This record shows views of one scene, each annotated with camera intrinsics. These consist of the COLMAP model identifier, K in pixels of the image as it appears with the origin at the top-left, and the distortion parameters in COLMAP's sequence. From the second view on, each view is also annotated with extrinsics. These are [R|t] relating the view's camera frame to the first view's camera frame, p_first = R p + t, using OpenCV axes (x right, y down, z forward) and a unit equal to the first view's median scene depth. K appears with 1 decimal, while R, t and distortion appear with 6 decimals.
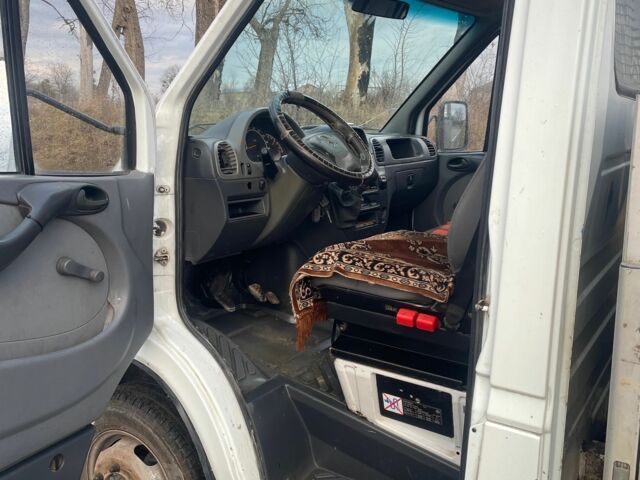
lens RADIAL K [[677.1, 0, 319.0], [0, 677.1, 228.3], [0, 0, 1]] dist [0.095104, -0.228428]
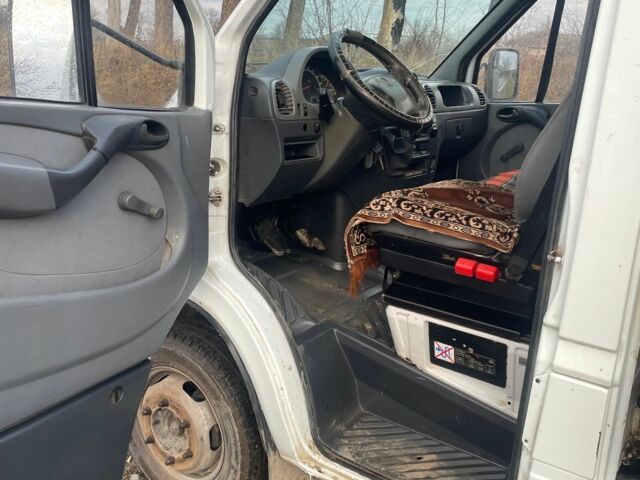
lens RADIAL K [[673.9, 0, 320.0], [0, 673.9, 240.0], [0, 0, 1]] dist [0.104739, -0.267607]
pose [[0.998959, 0.037196, -0.026423, -0.049957], [-0.034714, 0.995438, 0.088871, 0.011022], [0.029608, -0.087861, 0.995693, 0.018706]]
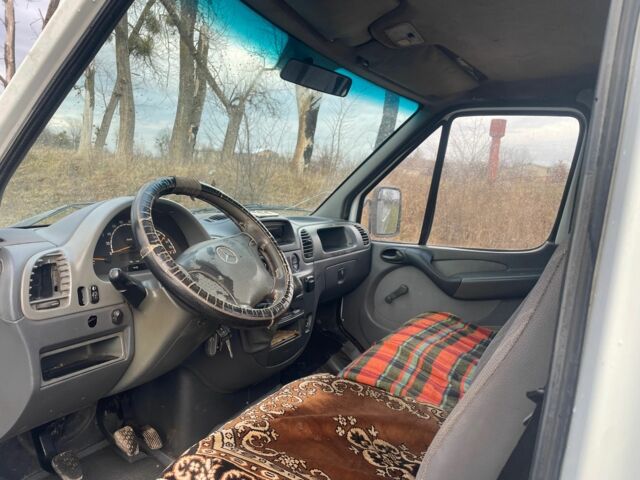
lens RADIAL K [[494.2, 0, 321.4], [0, 494.2, 229.9], [0, 0, 1]] dist [0.004914, -0.000578]
pose [[0.993037, 0.064974, 0.098264, 0.059054], [-0.059824, 0.996721, -0.054484, -0.136810], [-0.101481, 0.048226, 0.993668, 0.517710]]
